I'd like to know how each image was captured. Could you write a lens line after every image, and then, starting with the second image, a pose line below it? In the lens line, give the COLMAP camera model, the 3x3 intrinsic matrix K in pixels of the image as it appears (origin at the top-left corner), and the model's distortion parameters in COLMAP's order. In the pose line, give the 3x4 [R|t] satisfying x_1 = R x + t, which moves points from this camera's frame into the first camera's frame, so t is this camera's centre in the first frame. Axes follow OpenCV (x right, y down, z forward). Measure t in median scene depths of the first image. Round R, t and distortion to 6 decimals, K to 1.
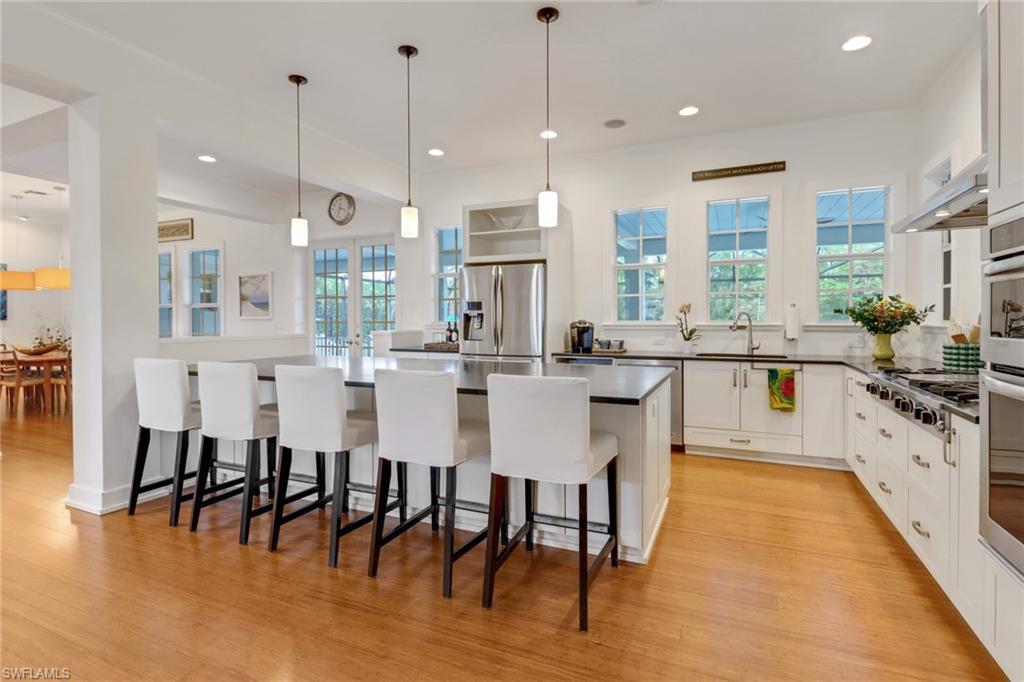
lens RADIAL K [[492.7, 0, 480.6], [0, 492.7, 323.3], [0, 0, 1]] dist [0.008985, -0.005433]
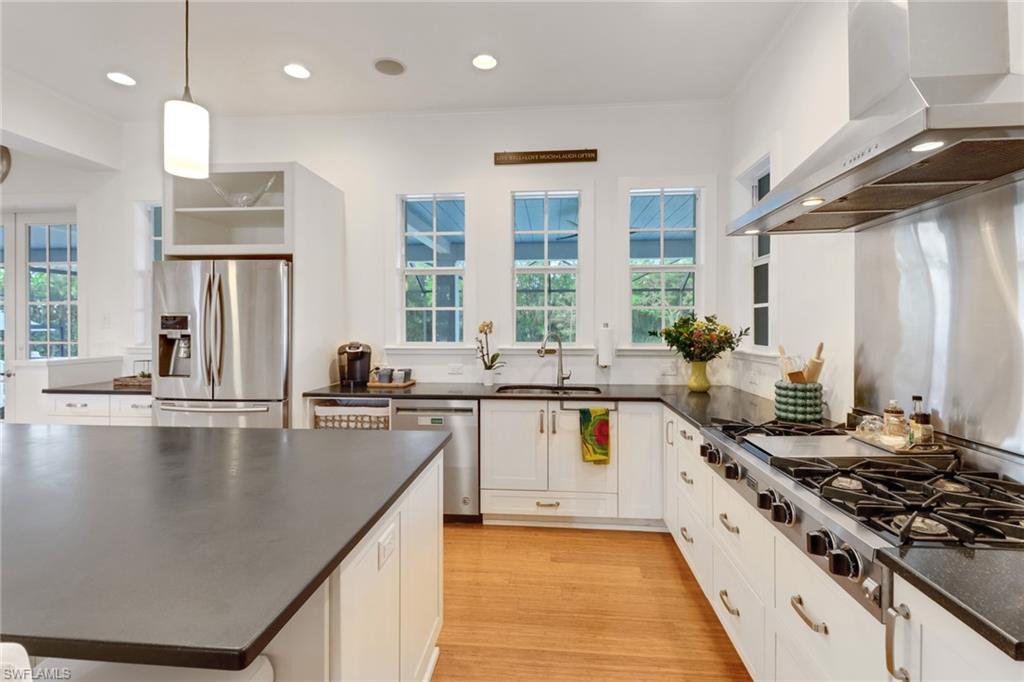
lens RADIAL K [[492.7, 0, 510.1], [0, 492.7, 334.6], [0, 0, 1]] dist [0.008985, -0.005433]
pose [[0.925335, -0.008466, 0.379057, 0.175518], [0.004697, 0.999930, 0.010868, -0.030278], [-0.379122, -0.008276, 0.925310, 0.303553]]
